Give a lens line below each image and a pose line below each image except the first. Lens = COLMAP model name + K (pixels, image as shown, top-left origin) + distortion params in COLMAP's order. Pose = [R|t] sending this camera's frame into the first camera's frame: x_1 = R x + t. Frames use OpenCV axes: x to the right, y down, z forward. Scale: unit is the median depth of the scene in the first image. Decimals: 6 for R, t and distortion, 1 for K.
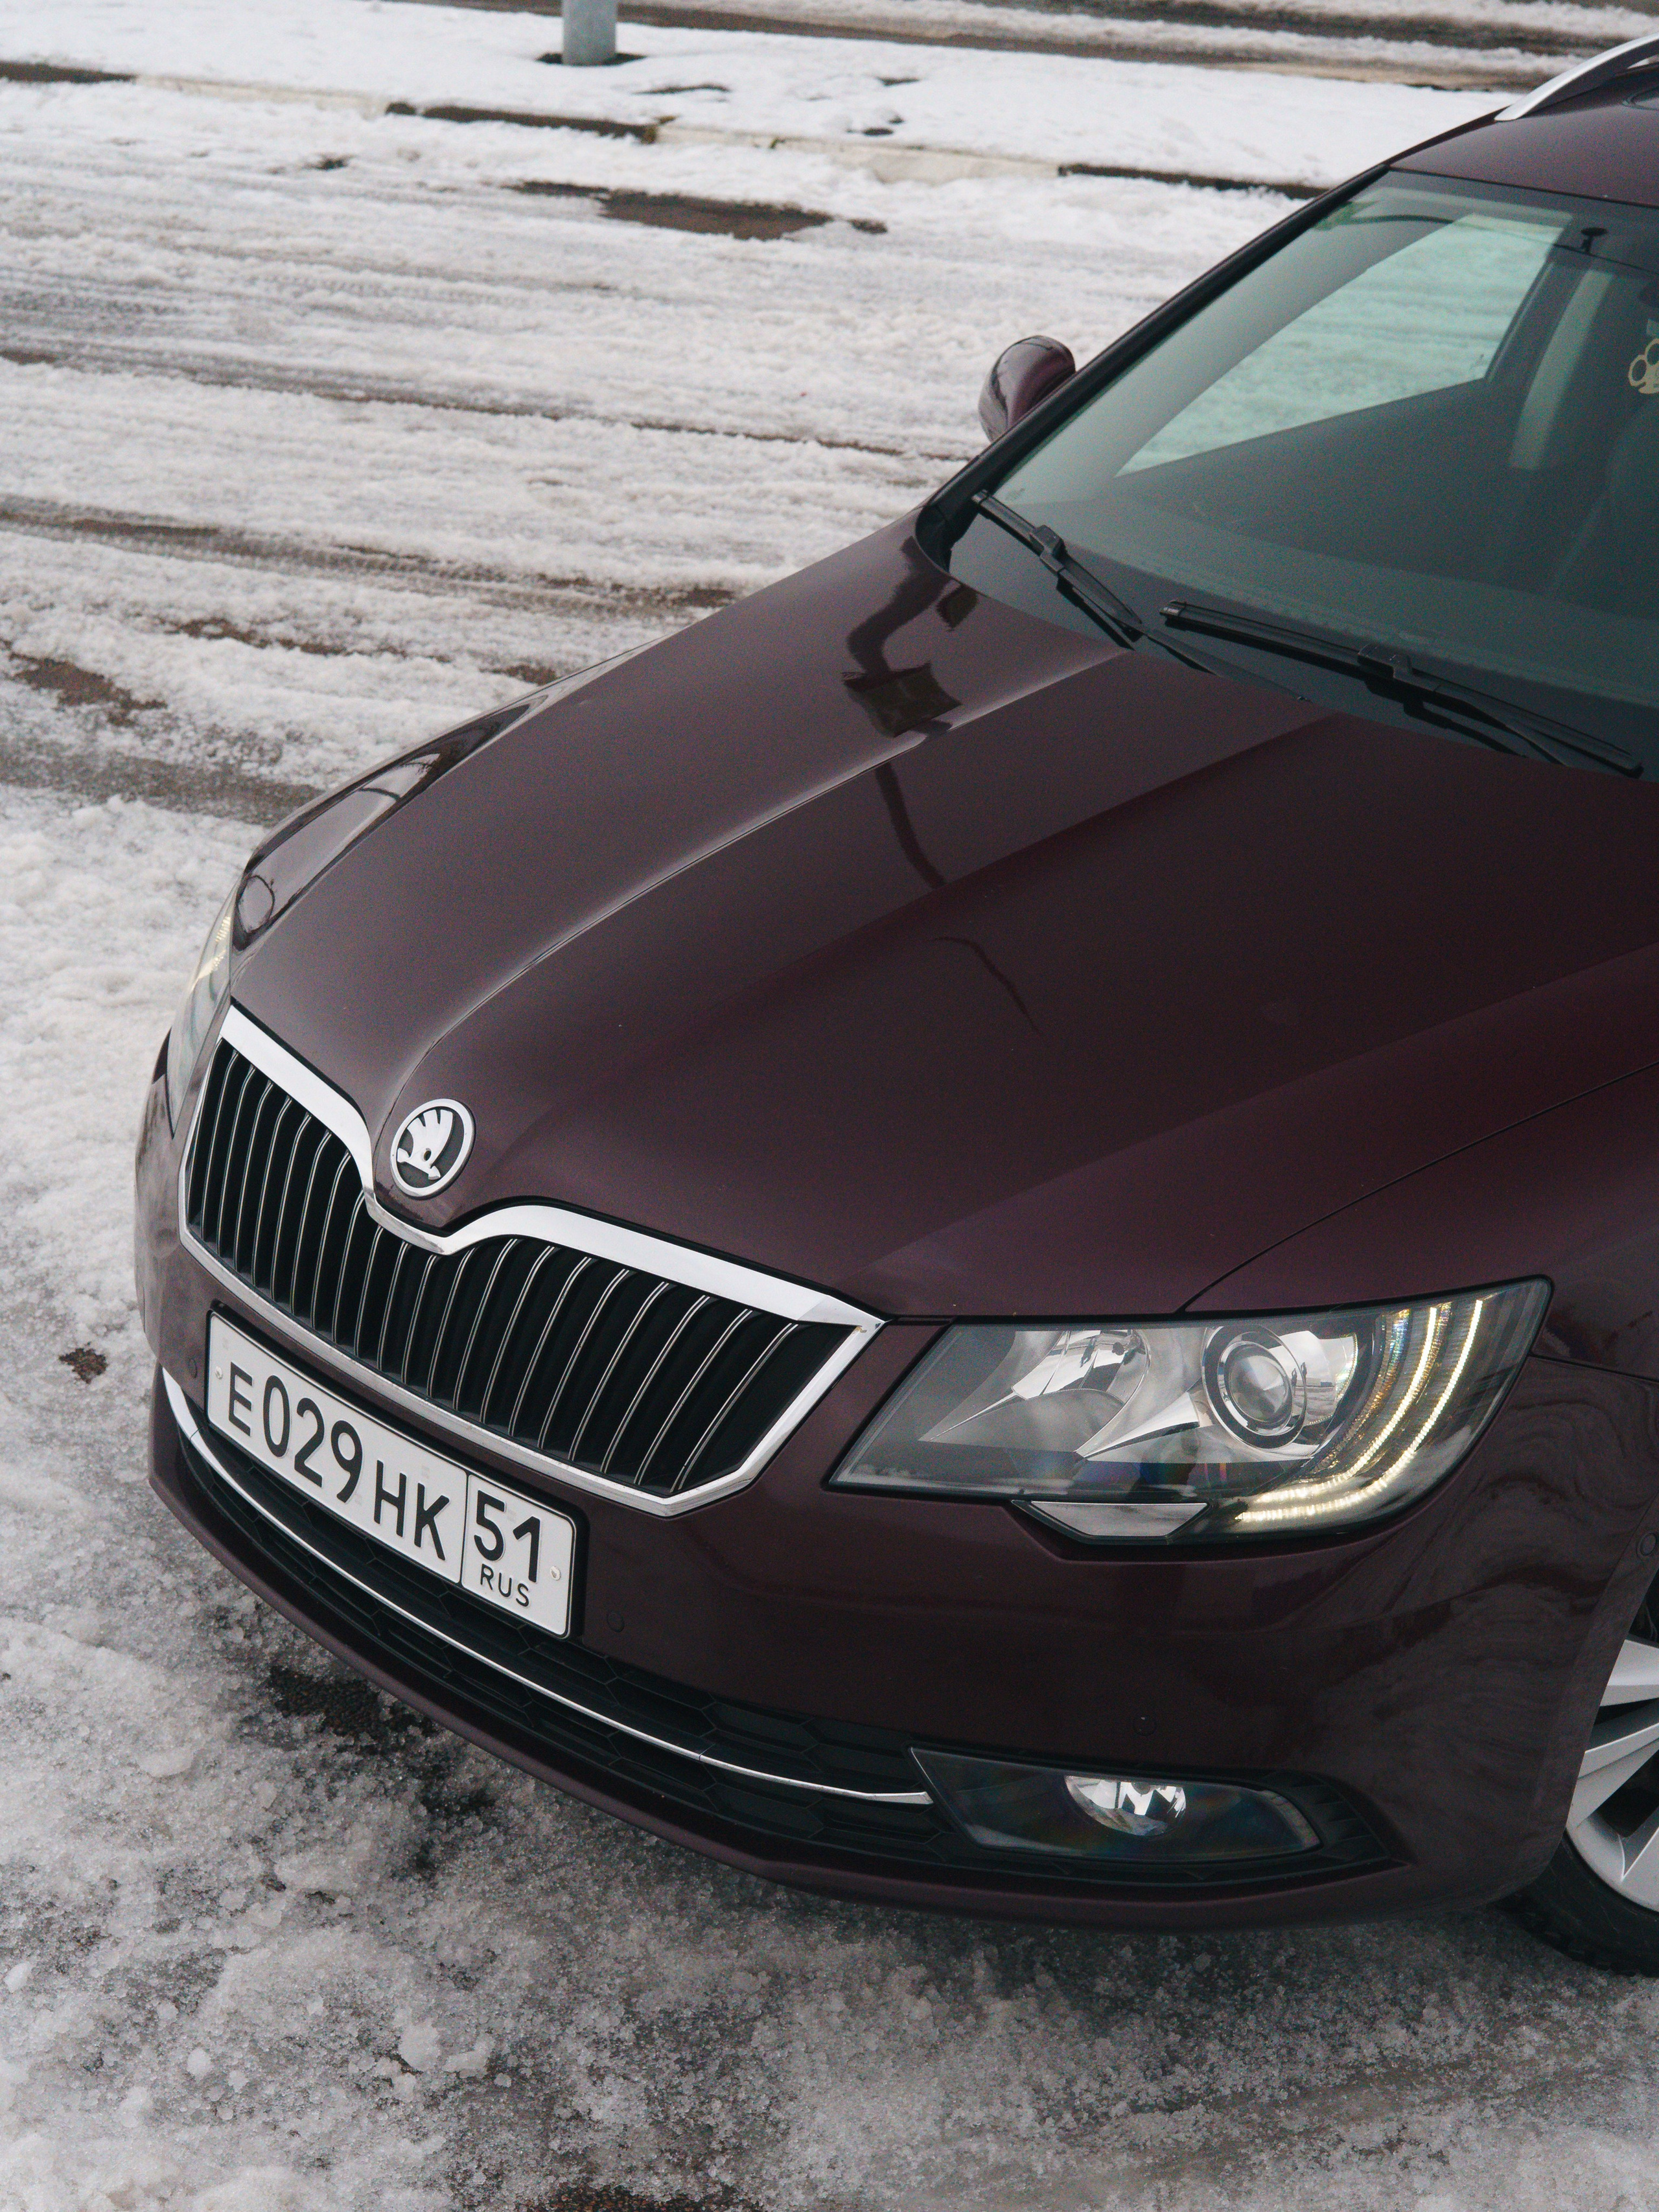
lens RADIAL K [[3642.0, 0, 826.7], [0, 3642.0, 1107.0], [0, 0, 1]] dist [-0.072989, 0.000000]
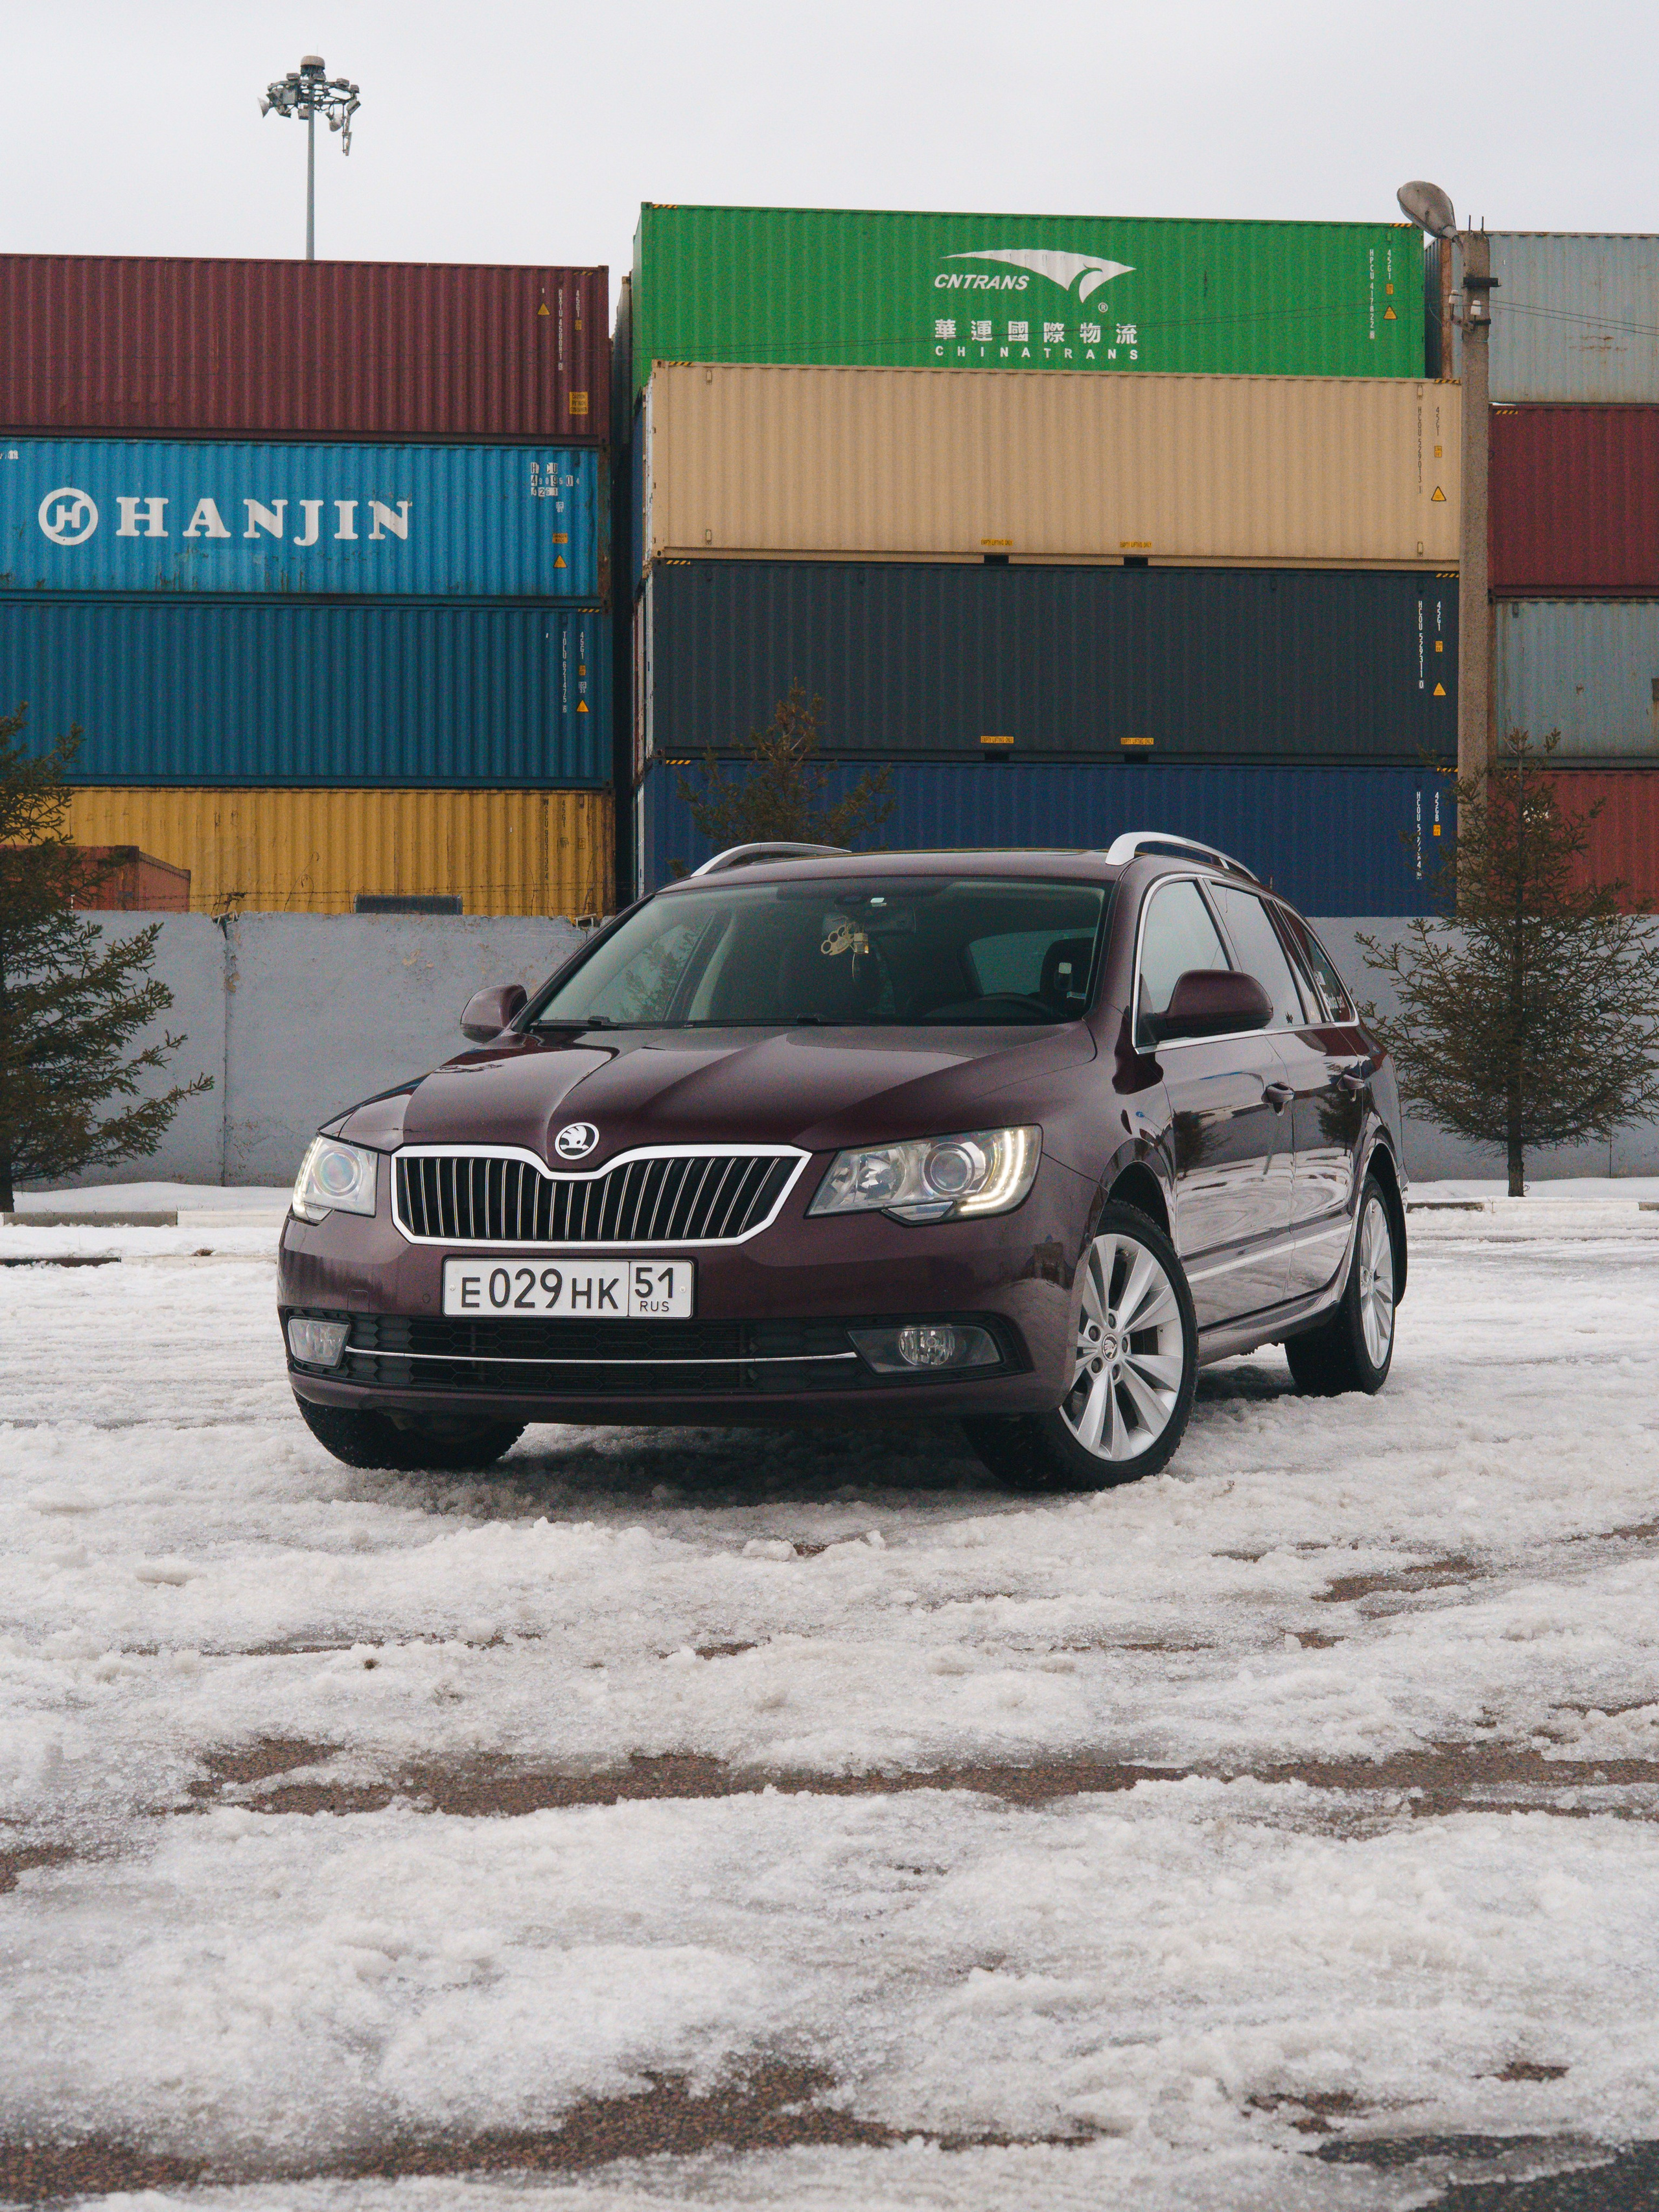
lens RADIAL K [[3642.0, 0, 831.0], [0, 3642.0, 1106.6], [0, 0, 1]] dist [-0.072989, 0.000000]
pose [[0.877389, -0.033935, 0.478578, -1.077898], [0.213236, 0.921144, -0.325615, 0.781534], [-0.429789, 0.387741, 0.815437, -0.962012]]
